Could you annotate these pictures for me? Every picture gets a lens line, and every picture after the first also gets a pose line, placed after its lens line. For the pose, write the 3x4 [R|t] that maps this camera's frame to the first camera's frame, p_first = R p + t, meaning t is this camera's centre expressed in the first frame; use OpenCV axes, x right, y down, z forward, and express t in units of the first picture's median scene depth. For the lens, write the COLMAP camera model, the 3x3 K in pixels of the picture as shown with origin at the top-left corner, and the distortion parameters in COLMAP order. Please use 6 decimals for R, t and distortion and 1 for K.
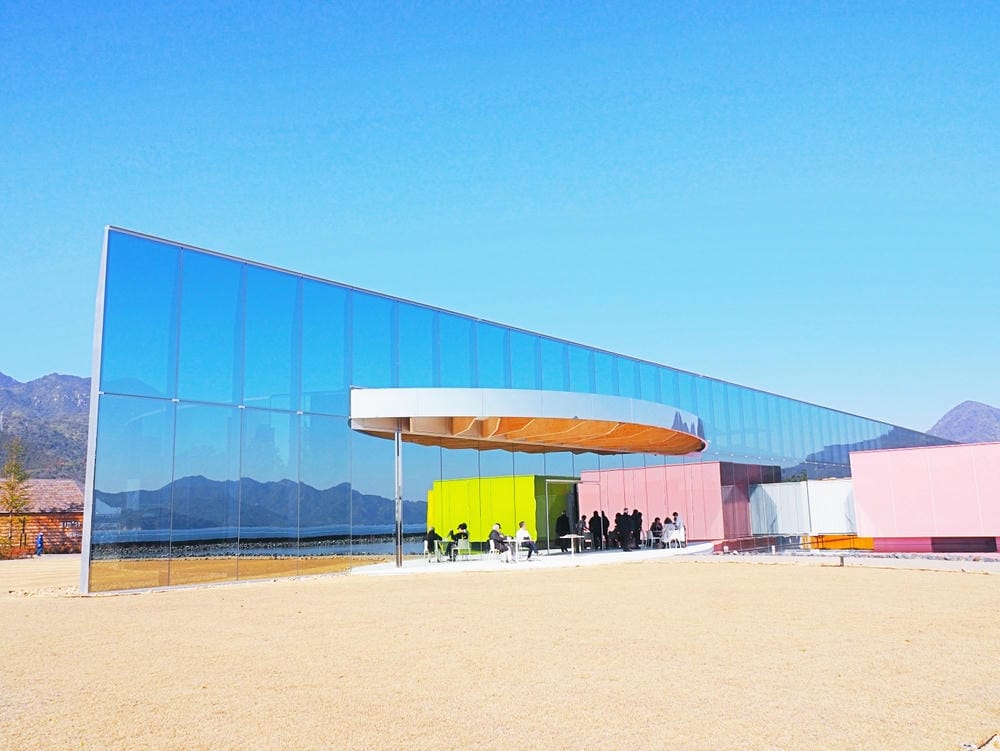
lens RADIAL K [[796.1, 0, 500.0], [0, 796.1, 375.5], [0, 0, 1]] dist [-0.021456, 0.003160]
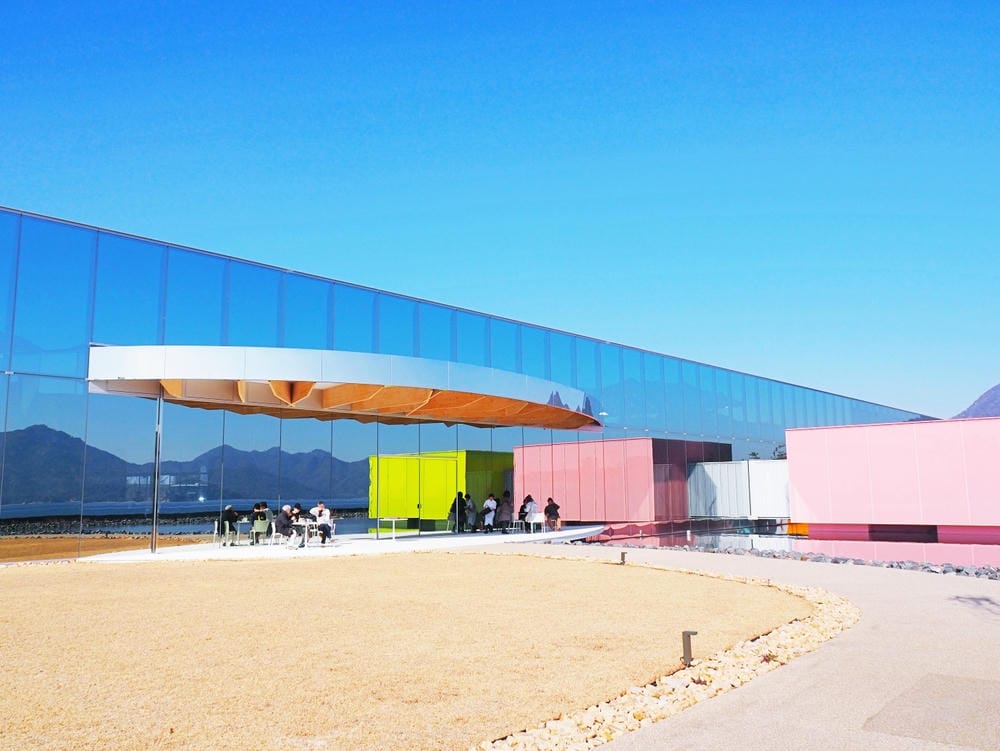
lens RADIAL K [[792.1, 0, 500.0], [0, 792.1, 375.5], [0, 0, 1]] dist [0.000815, -0.001837]
pose [[0.999384, 0.008501, -0.034048, 0.155034], [-0.007472, 0.999515, 0.030223, 0.010806], [0.034288, -0.029950, 0.998963, 0.088399]]
